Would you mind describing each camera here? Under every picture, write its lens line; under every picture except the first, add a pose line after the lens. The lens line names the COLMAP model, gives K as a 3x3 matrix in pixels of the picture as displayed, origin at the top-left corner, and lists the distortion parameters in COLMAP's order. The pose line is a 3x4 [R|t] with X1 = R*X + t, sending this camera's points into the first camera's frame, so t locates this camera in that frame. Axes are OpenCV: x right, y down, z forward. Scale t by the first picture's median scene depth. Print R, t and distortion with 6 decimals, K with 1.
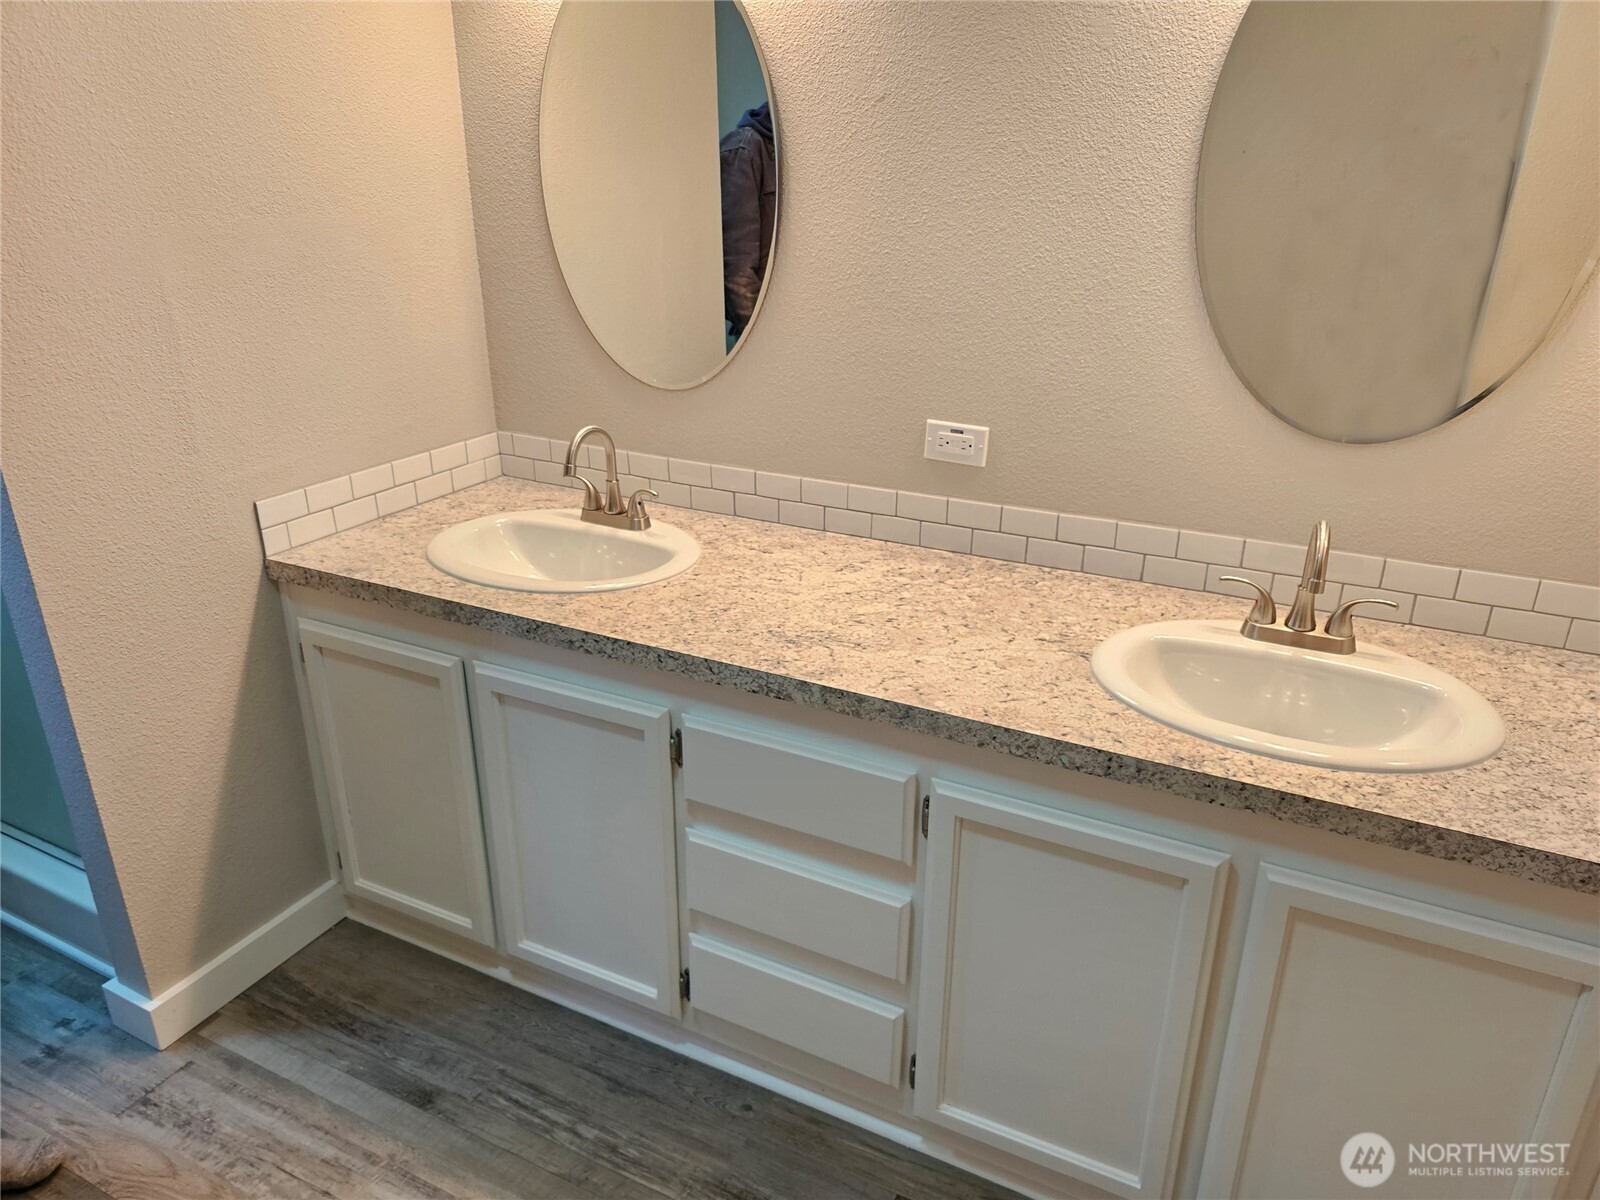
lens RADIAL K [[1070.8, 0, 801.0], [0, 1070.8, 598.2], [0, 0, 1]] dist [0.029072, -0.020230]
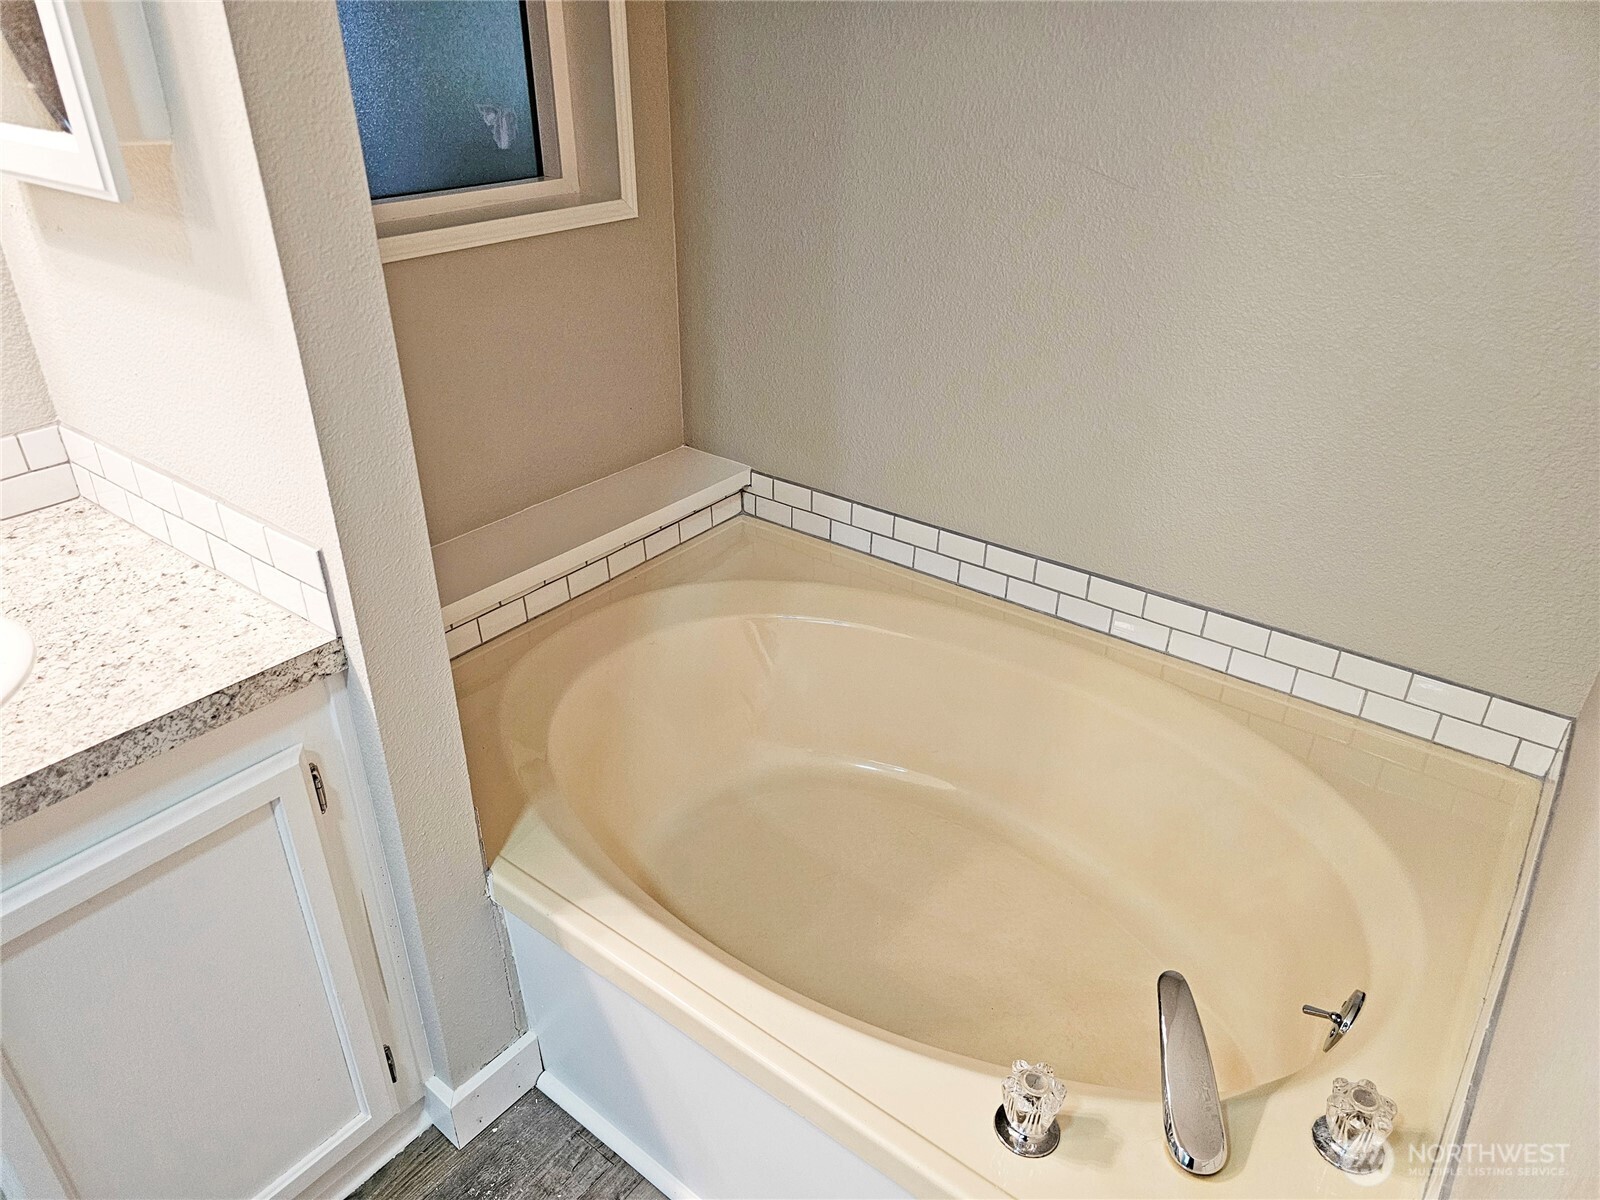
lens RADIAL K [[1070.8, 0, 798.9], [0, 1070.8, 602.0], [0, 0, 1]] dist [0.029072, -0.020230]
pose [[0.175281, -0.473163, 0.863361, 0.046313], [0.365456, 0.845553, 0.389208, -0.001849], [-0.914176, 0.247300, 0.321130, 0.195845]]
